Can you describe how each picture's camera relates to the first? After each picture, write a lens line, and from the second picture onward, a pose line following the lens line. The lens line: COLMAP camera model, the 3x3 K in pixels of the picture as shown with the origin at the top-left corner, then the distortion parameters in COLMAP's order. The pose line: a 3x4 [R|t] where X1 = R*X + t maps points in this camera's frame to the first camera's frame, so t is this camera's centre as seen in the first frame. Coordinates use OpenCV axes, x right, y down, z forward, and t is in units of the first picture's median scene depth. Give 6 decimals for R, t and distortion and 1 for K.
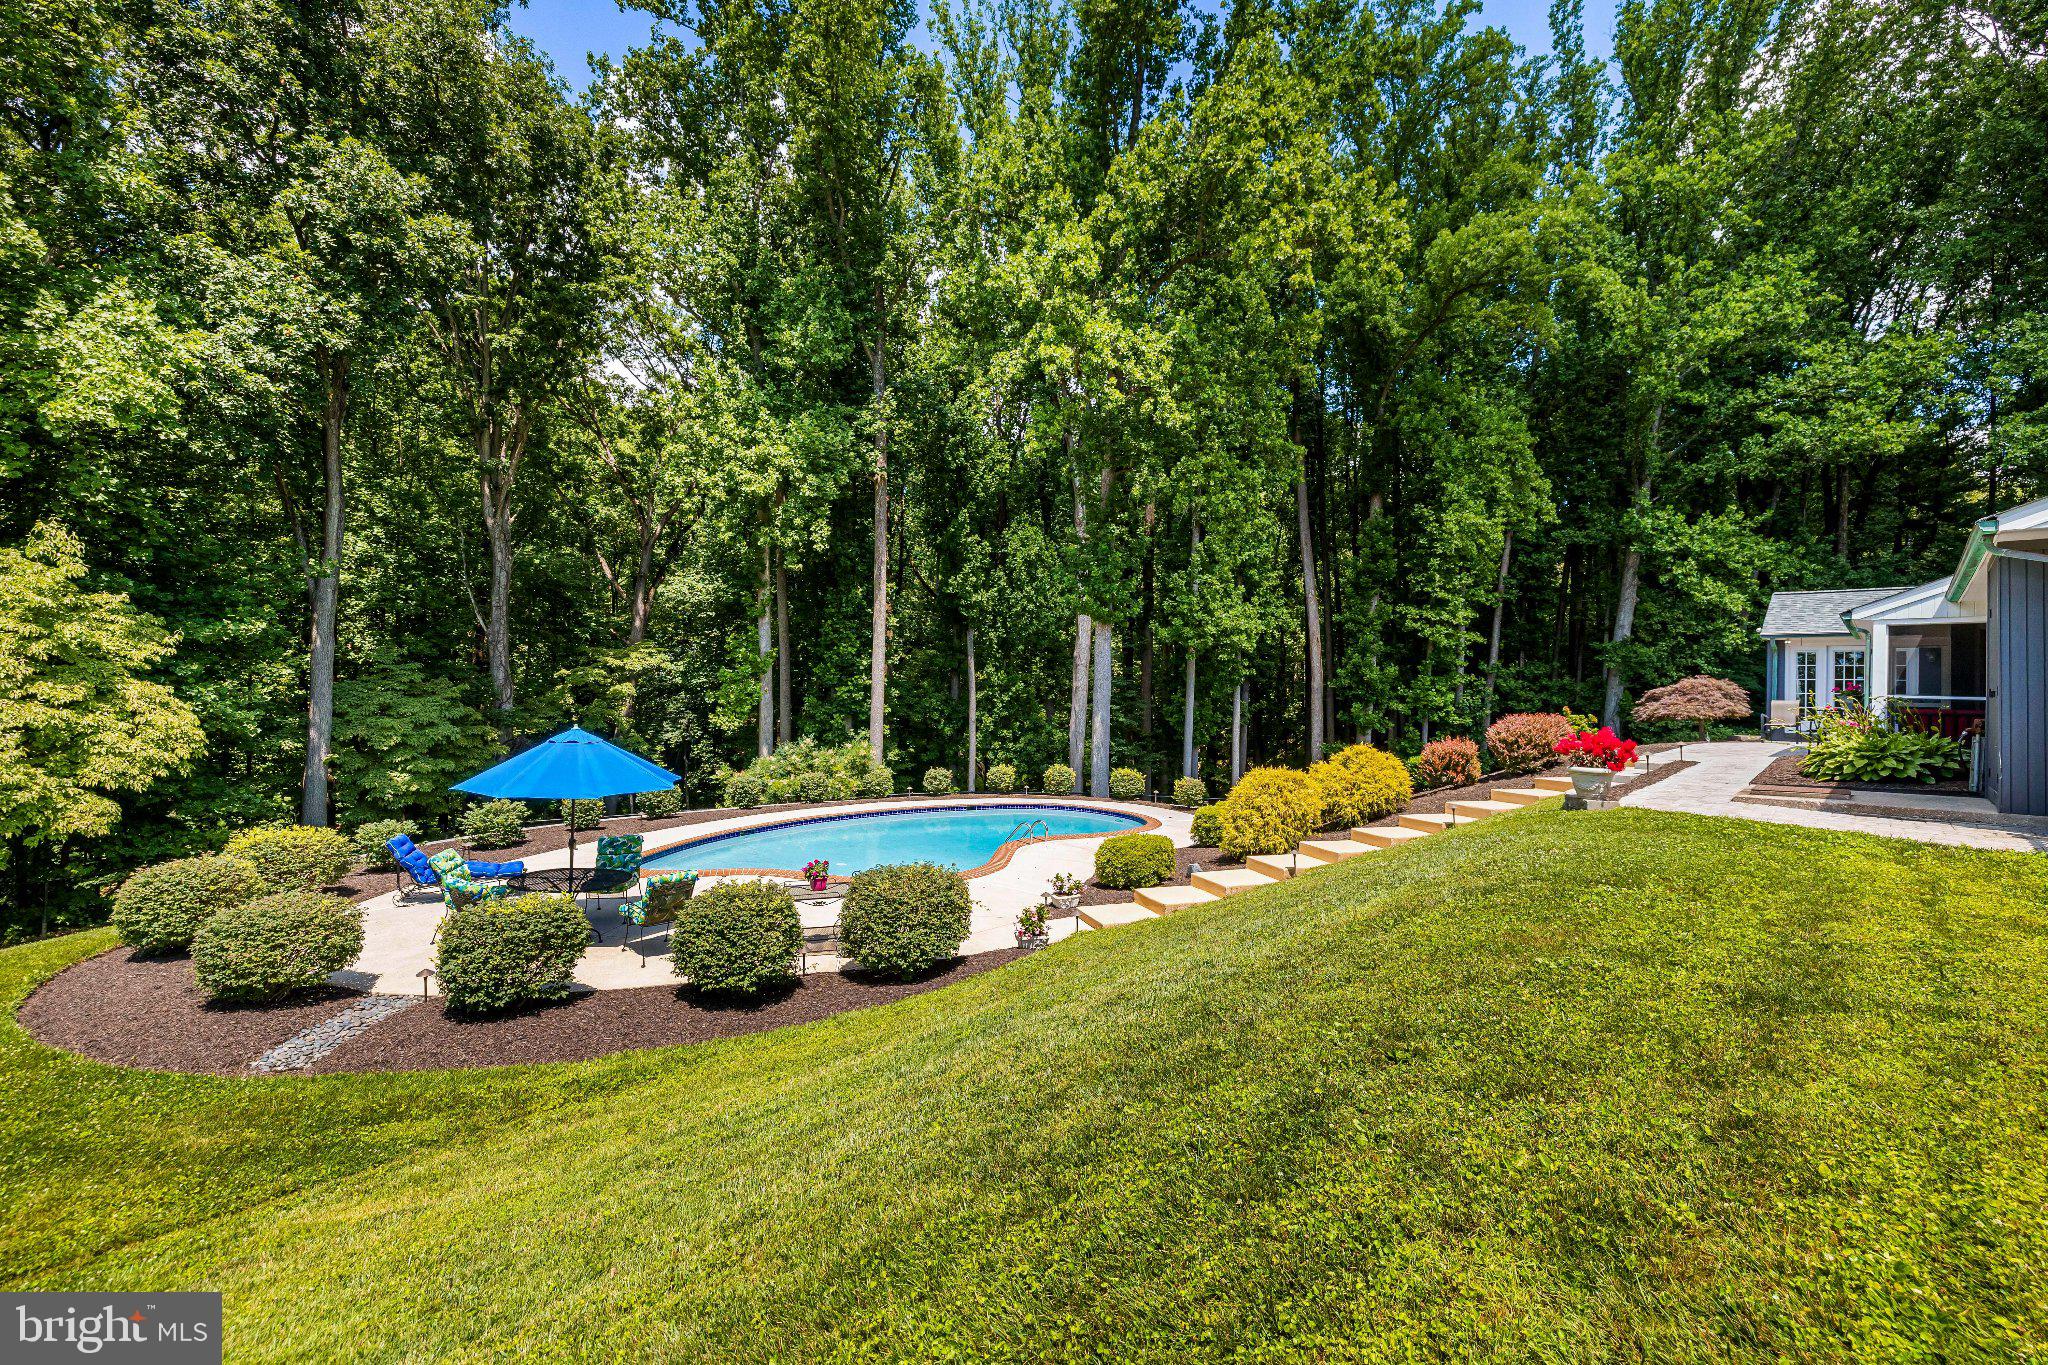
lens RADIAL K [[859.3, 0, 1029.9], [0, 859.3, 678.0], [0, 0, 1]] dist [-0.003556, 0.004086]
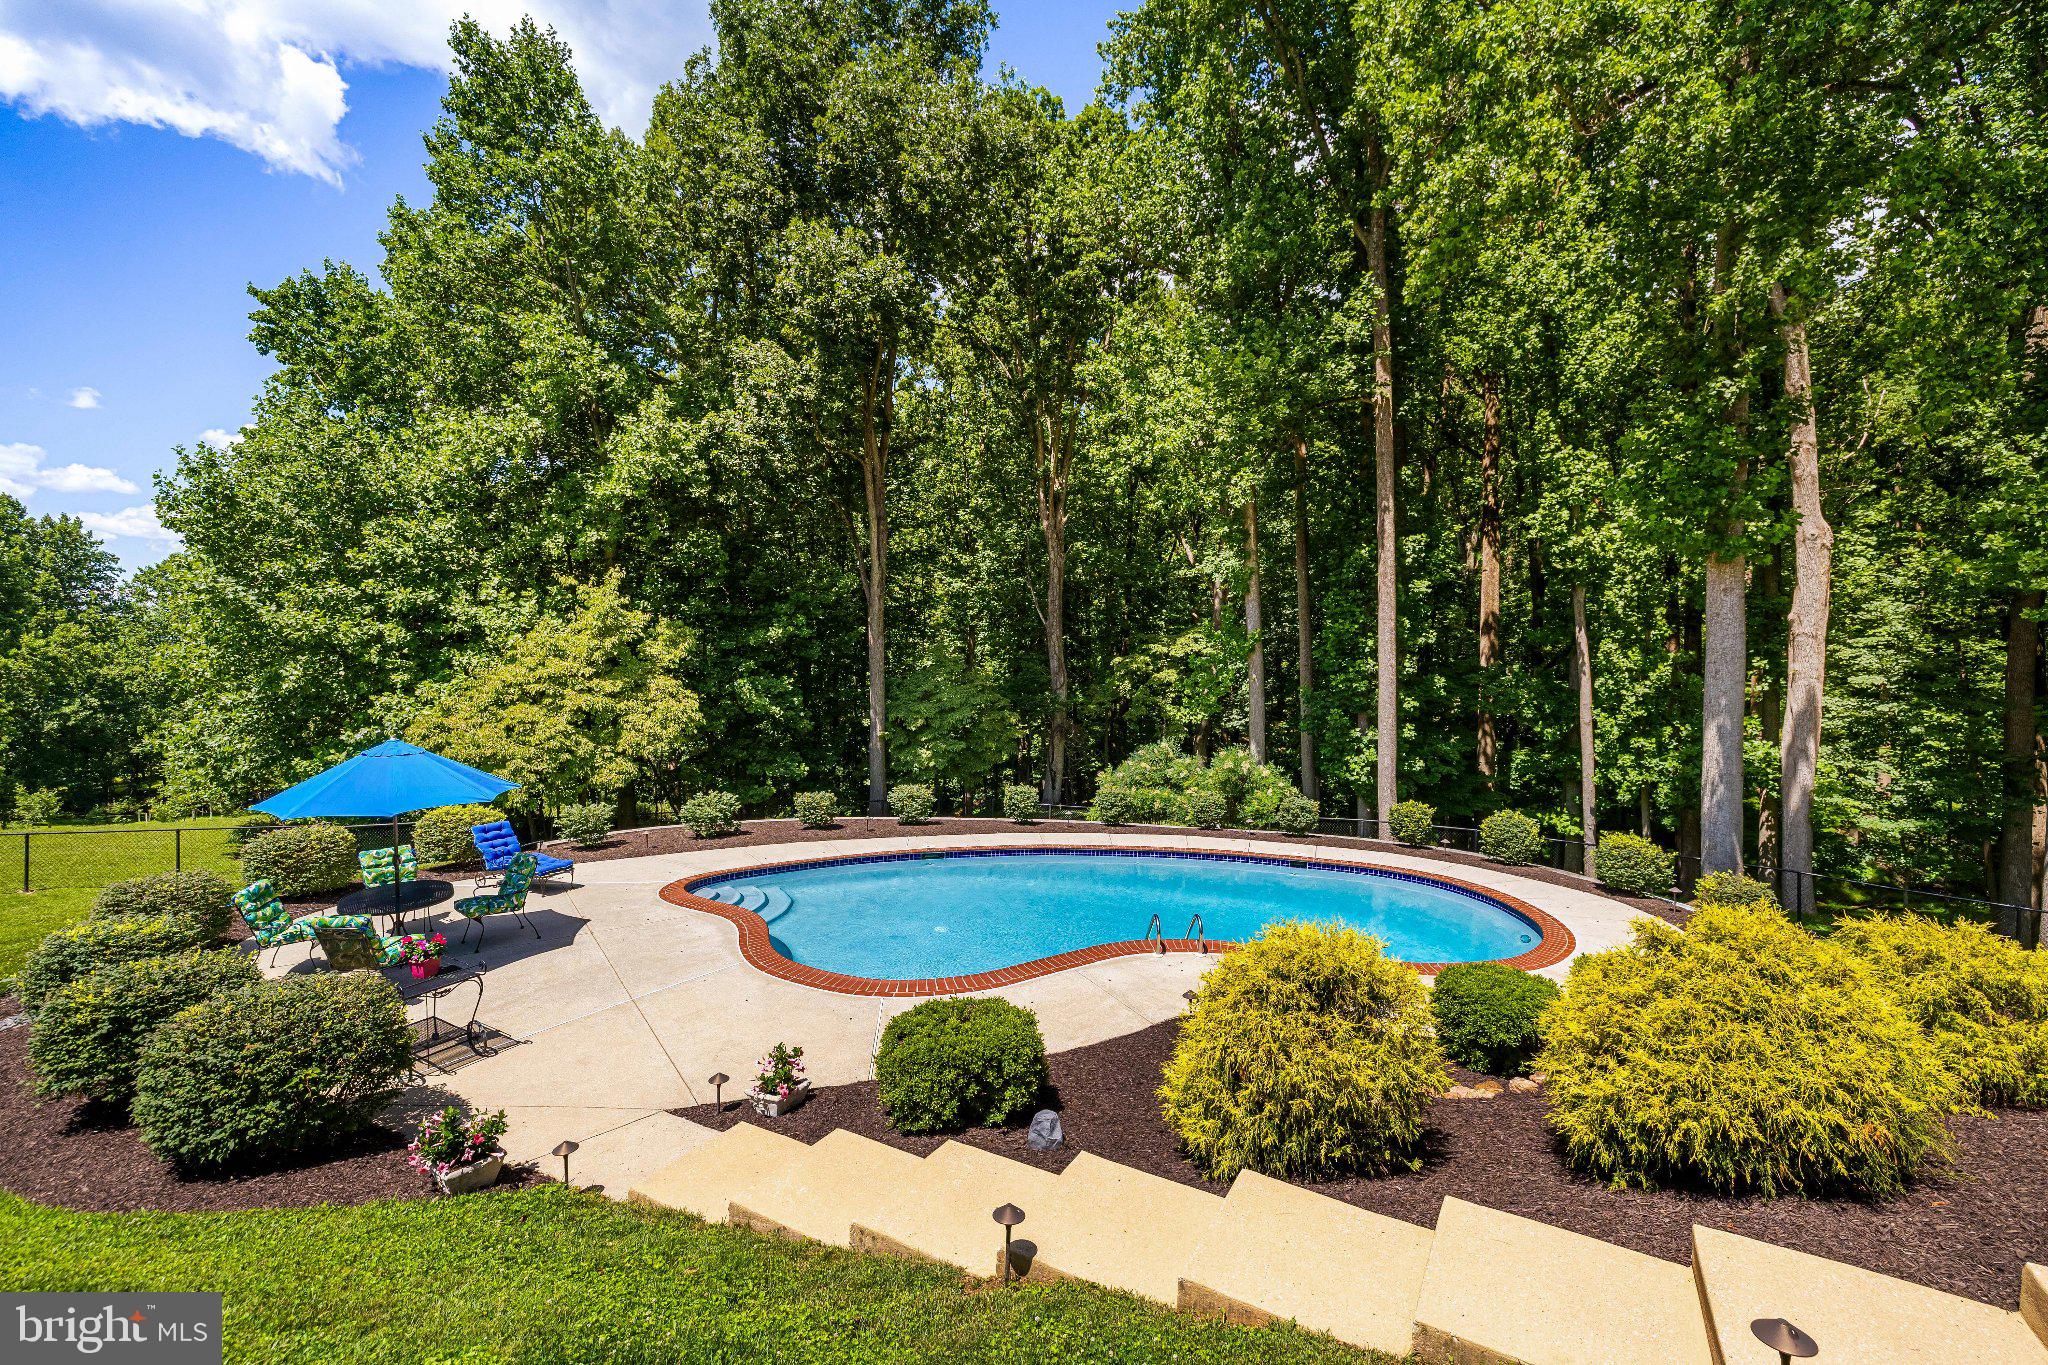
lens RADIAL K [[859.3, 0, 1029.9], [0, 859.3, 678.0], [0, 0, 1]] dist [-0.003556, 0.004086]
pose [[0.651973, 0.002046, -0.758240, 0.196482], [0.015892, 0.999740, 0.016363, -0.004074], [0.758076, -0.022718, 0.651771, 0.268553]]
